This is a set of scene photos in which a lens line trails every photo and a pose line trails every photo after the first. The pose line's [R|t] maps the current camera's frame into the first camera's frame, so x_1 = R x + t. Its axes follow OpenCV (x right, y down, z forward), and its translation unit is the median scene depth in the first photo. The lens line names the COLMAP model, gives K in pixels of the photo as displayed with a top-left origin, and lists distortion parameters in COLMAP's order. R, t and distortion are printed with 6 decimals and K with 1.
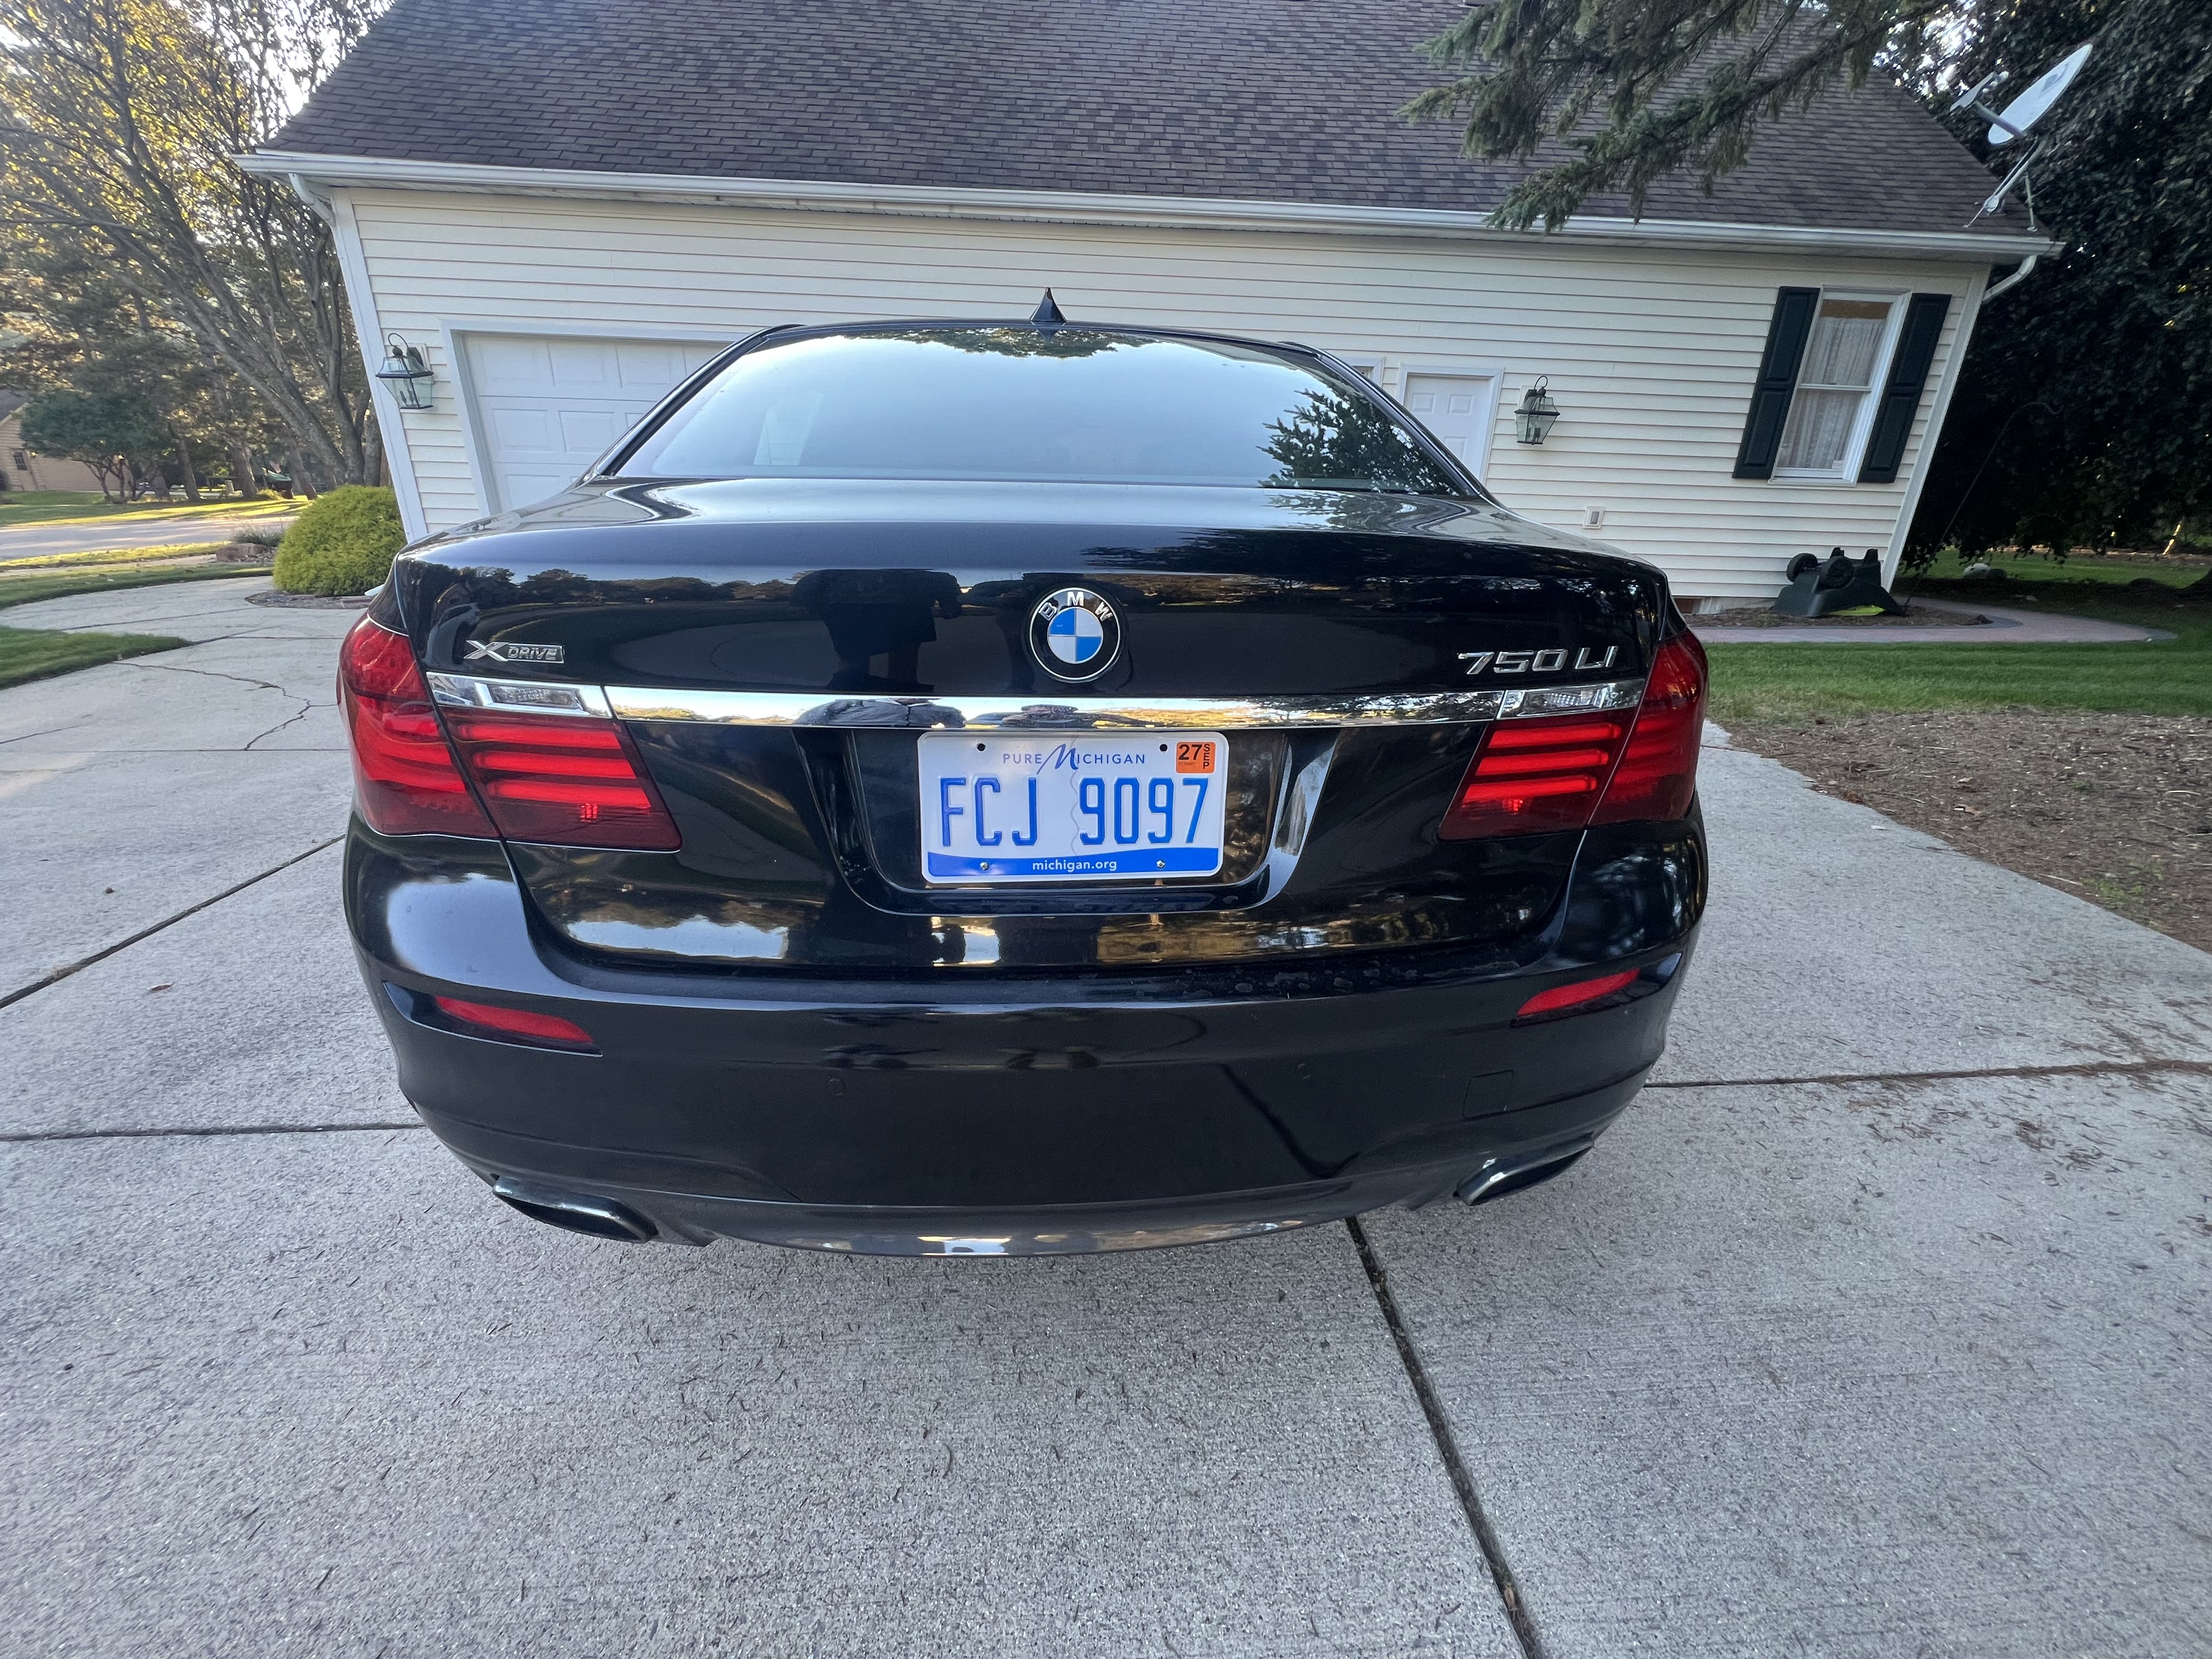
lens RADIAL K [[886.2, 0, 1109.4], [0, 886.2, 823.4], [0, 0, 1]] dist [-0.001103, -0.000680]
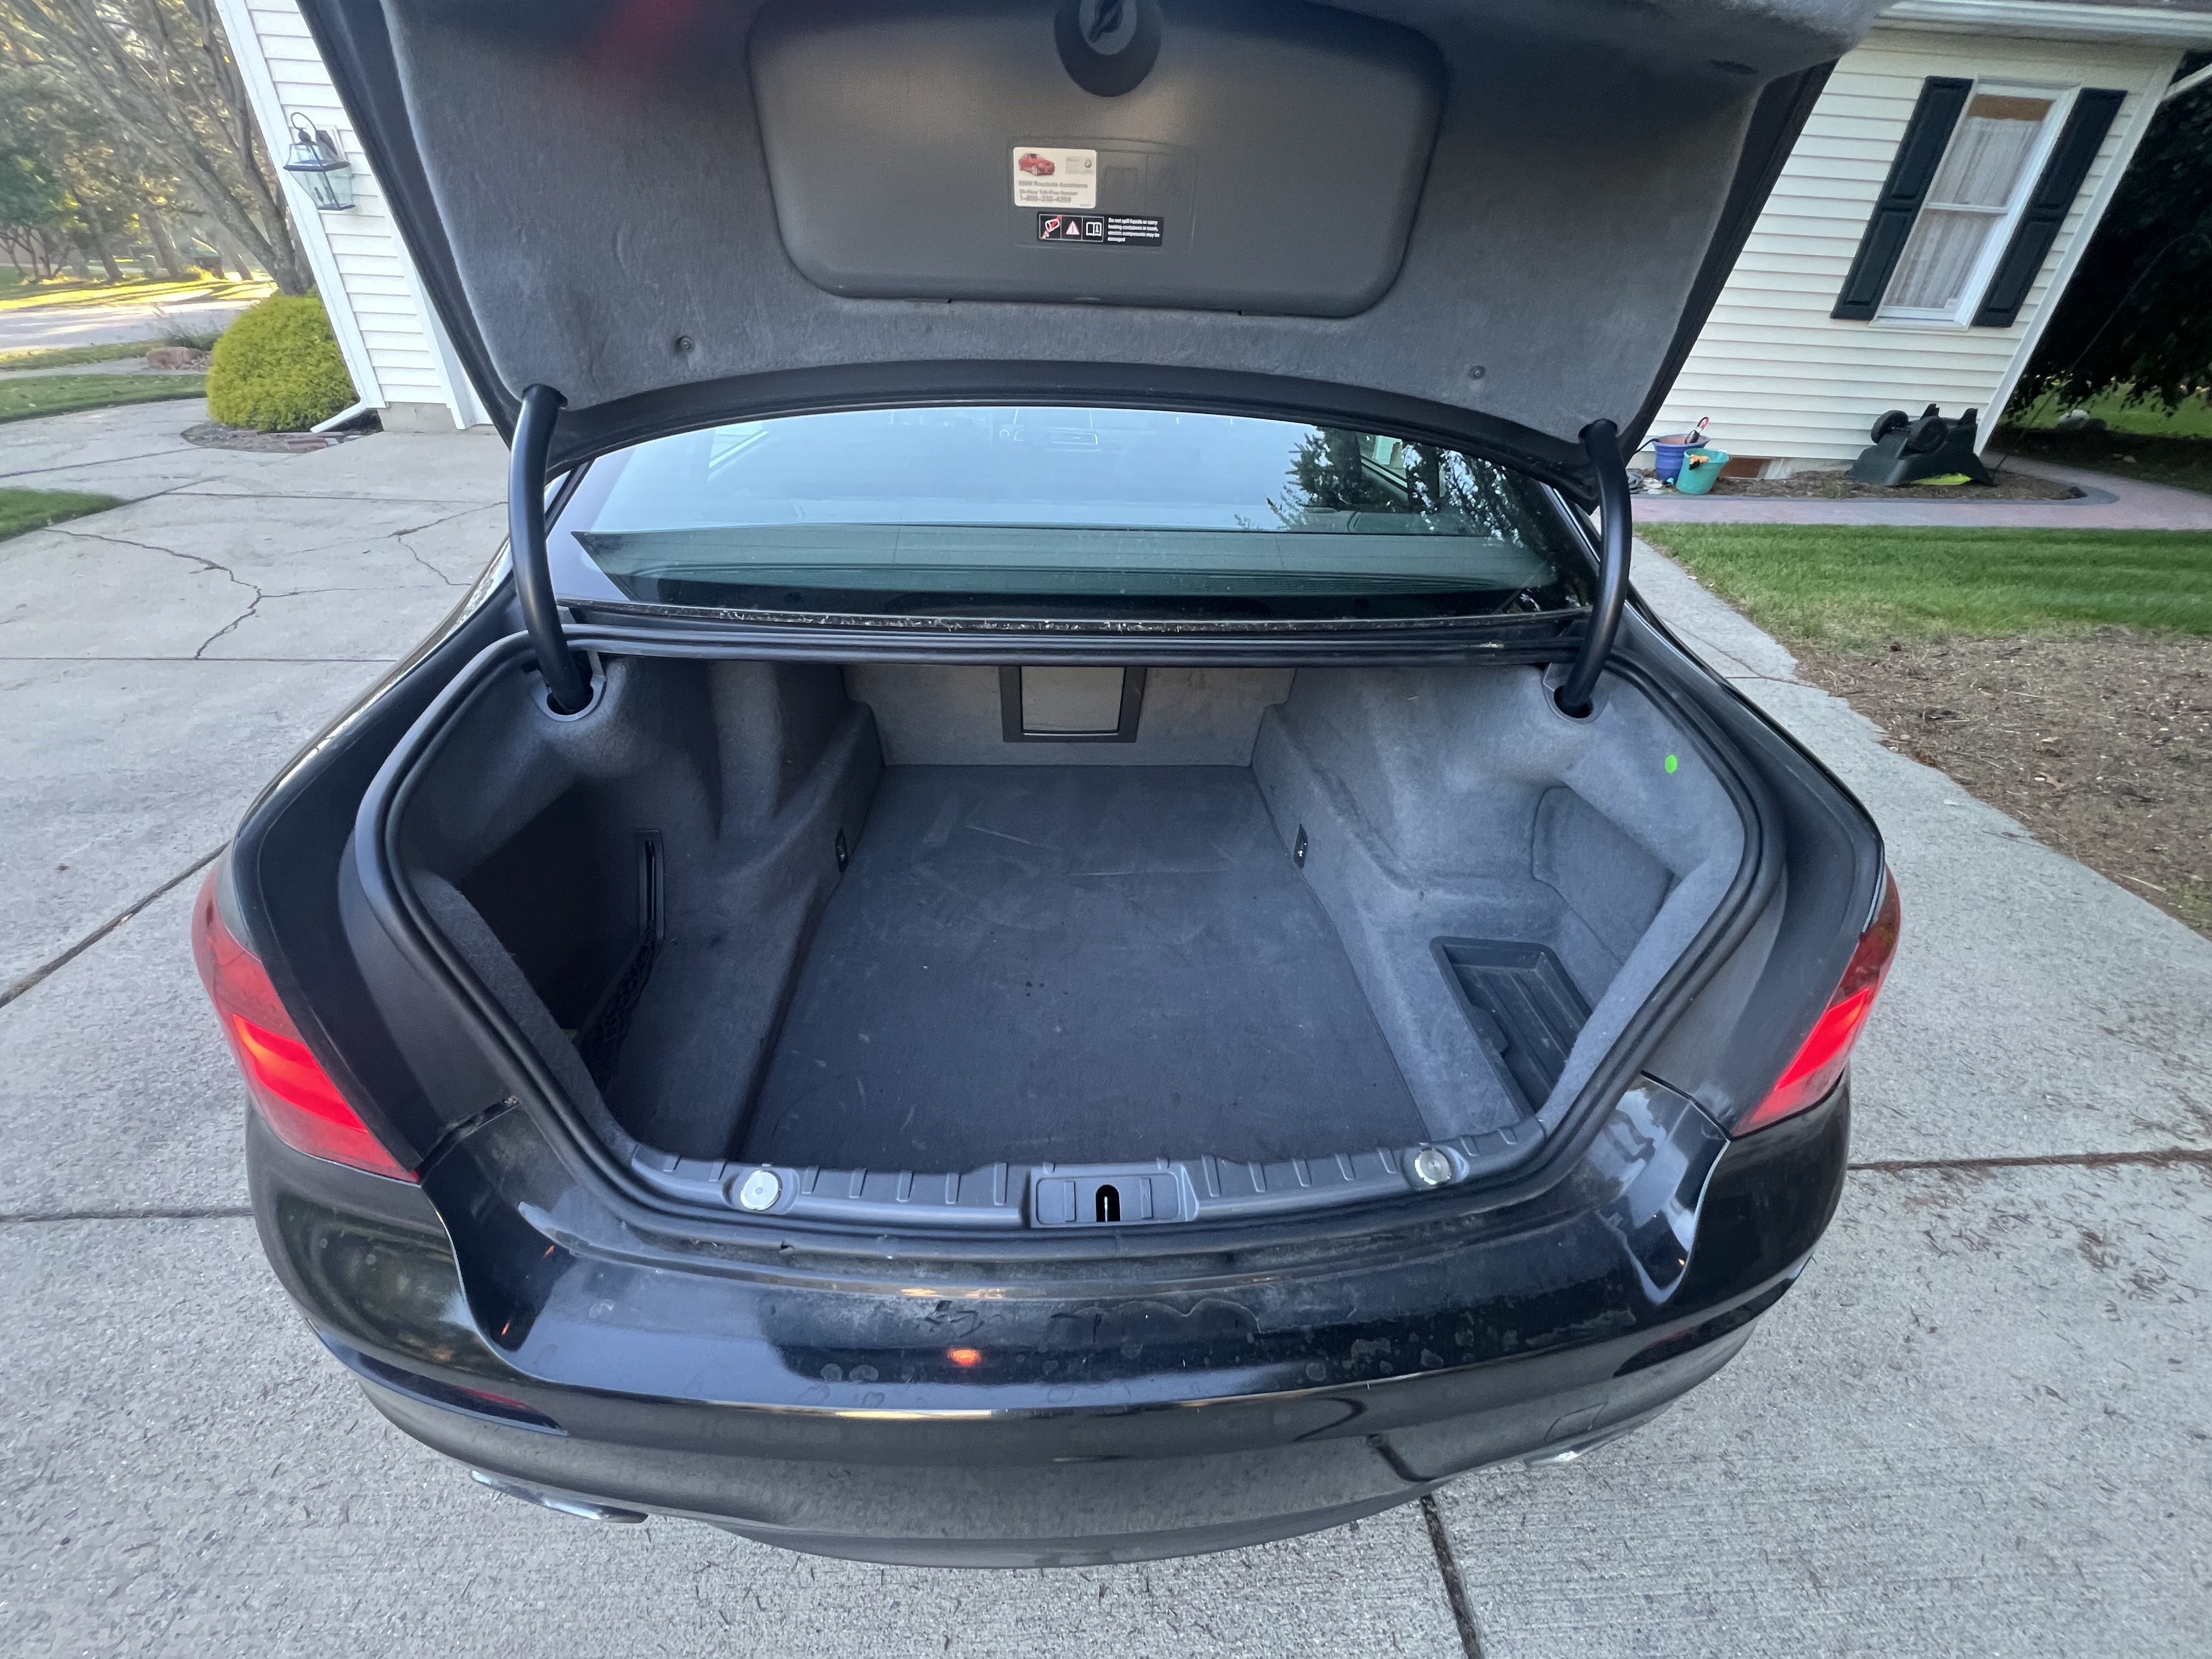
lens RADIAL K [[887.5, 0, 1108.1], [0, 887.5, 823.6], [0, 0, 1]] dist [-0.002146, -0.000105]
pose [[0.999773, 0.021139, -0.002748, -0.027400], [-0.020211, 0.980997, 0.192965, -0.236609], [0.006775, -0.192866, 0.981202, 0.129784]]
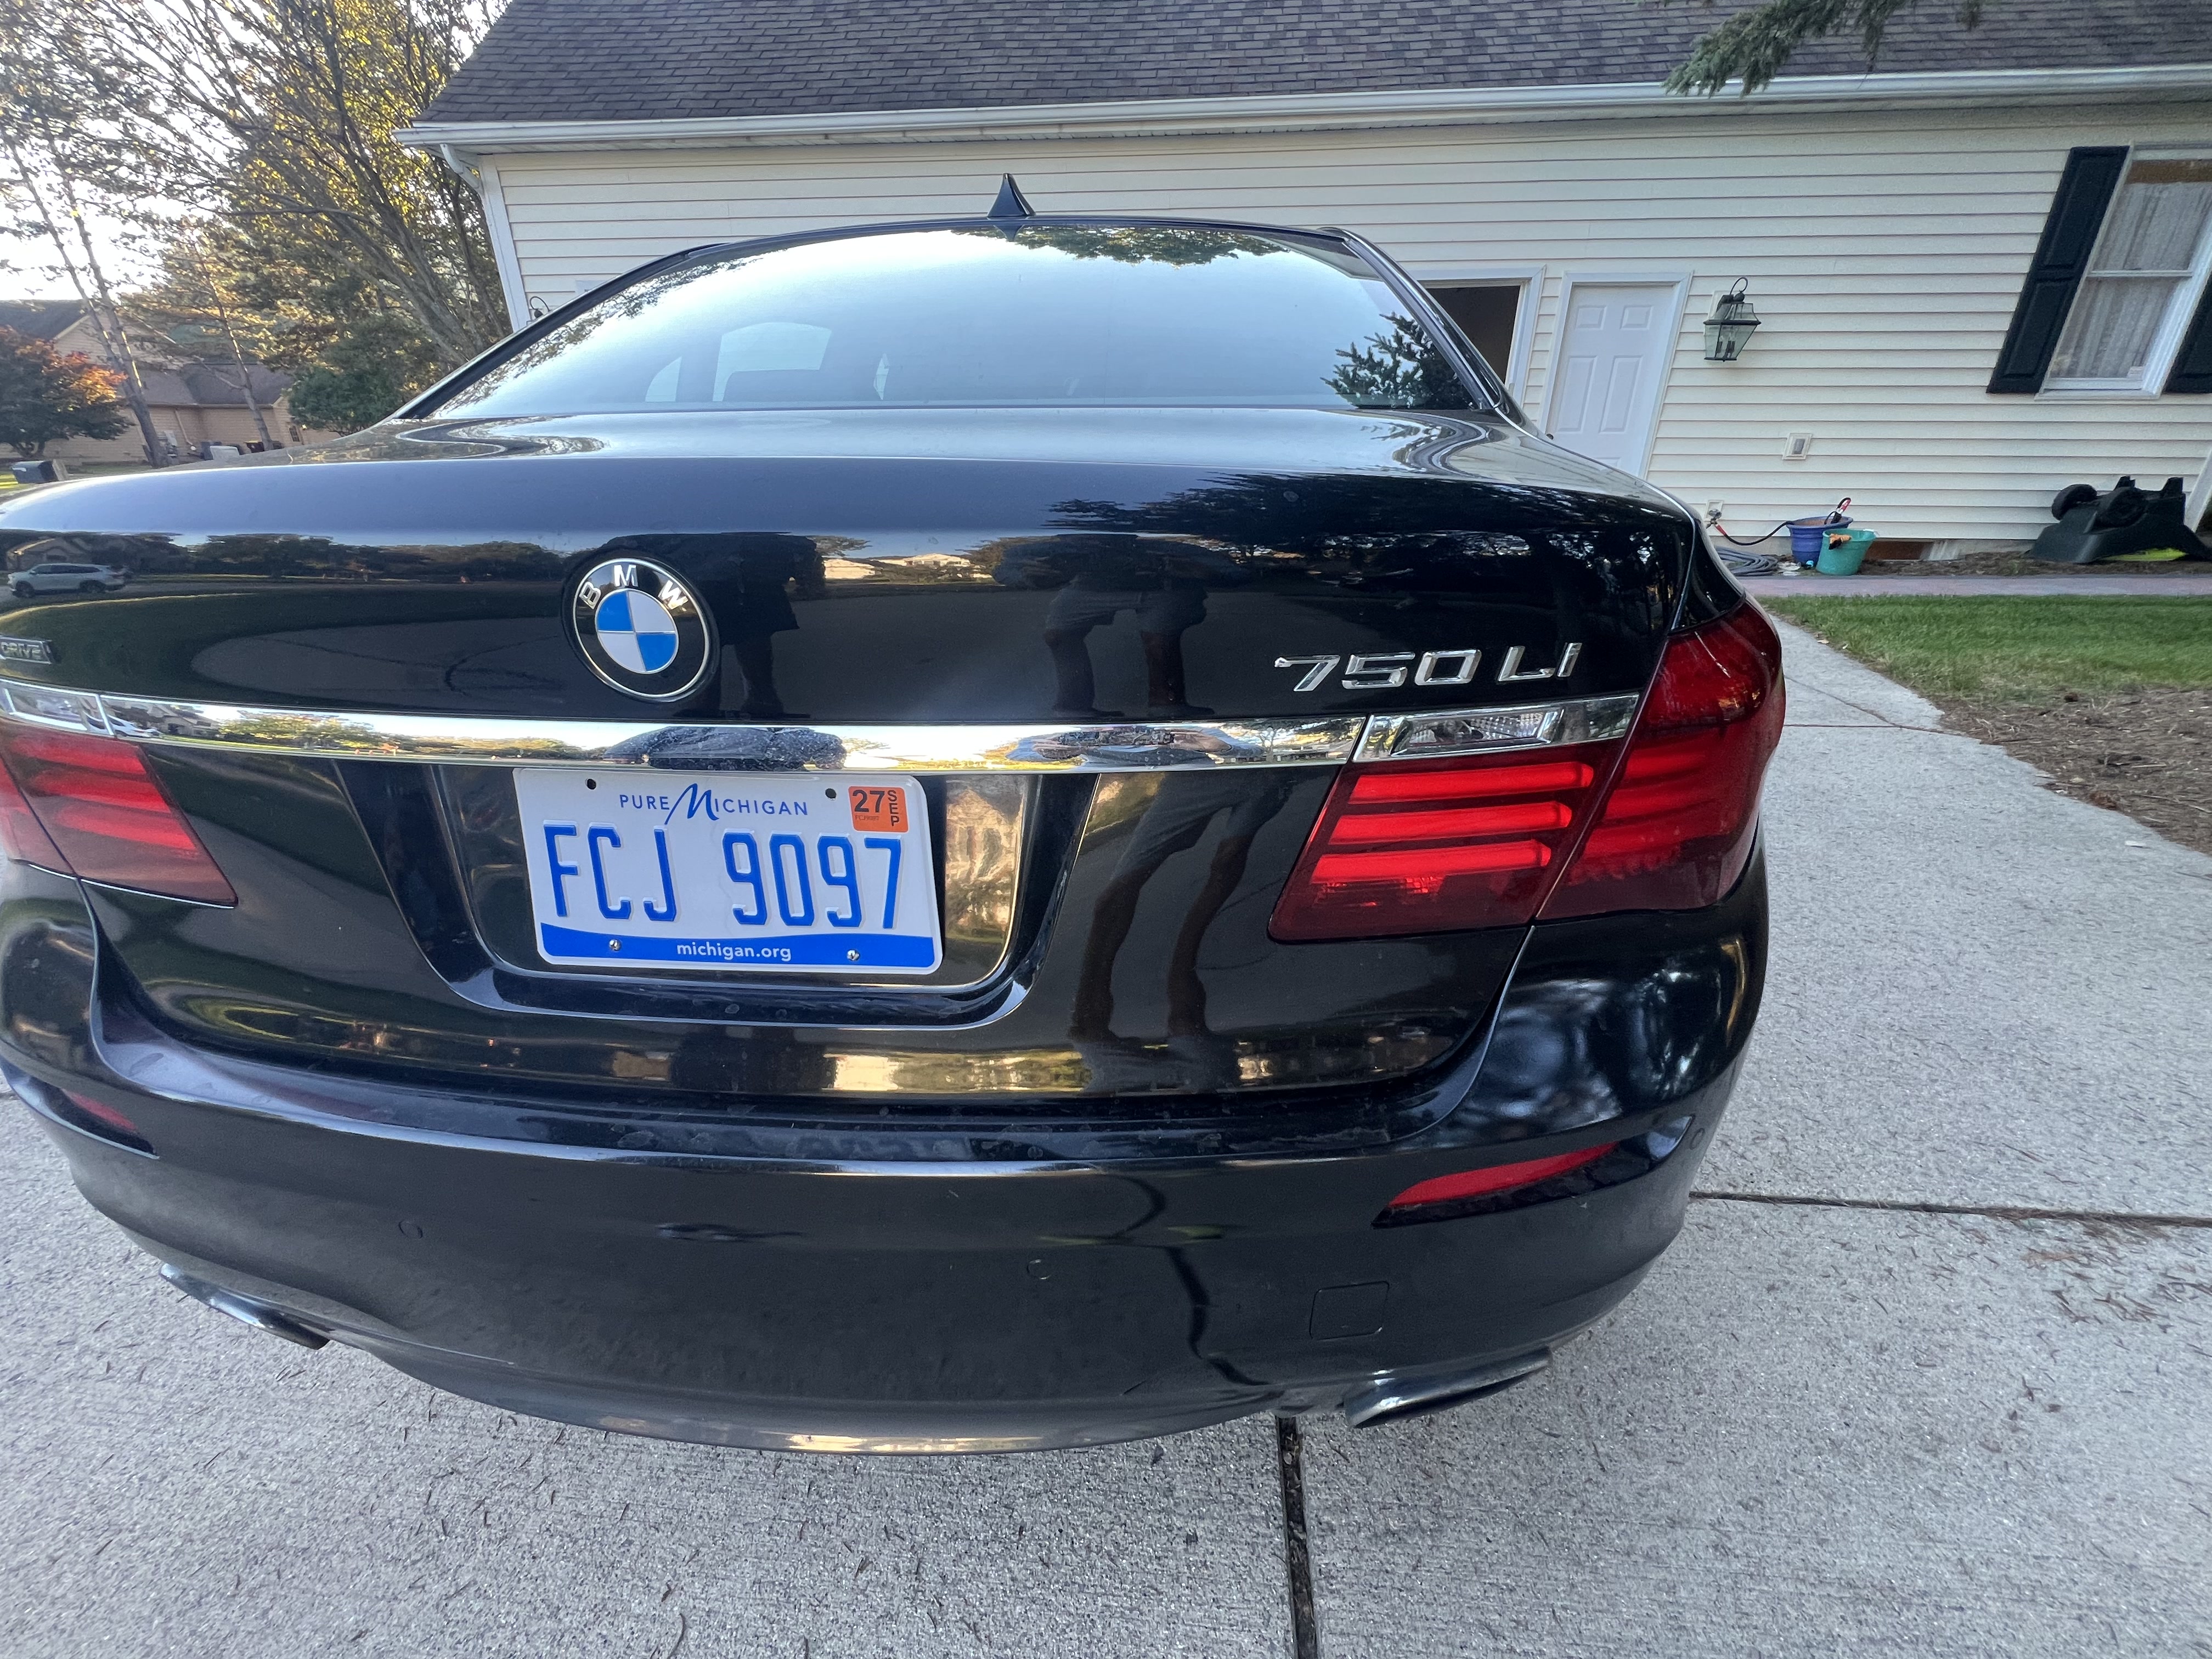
lens RADIAL K [[886.2, 0, 1109.4], [0, 886.2, 823.4], [0, 0, 1]] dist [-0.001103, -0.000680]
pose [[0.987218, 0.038857, -0.154569, 0.179872], [-0.030463, 0.997949, 0.056308, -0.051283], [0.156440, -0.050880, 0.986376, 0.174379]]
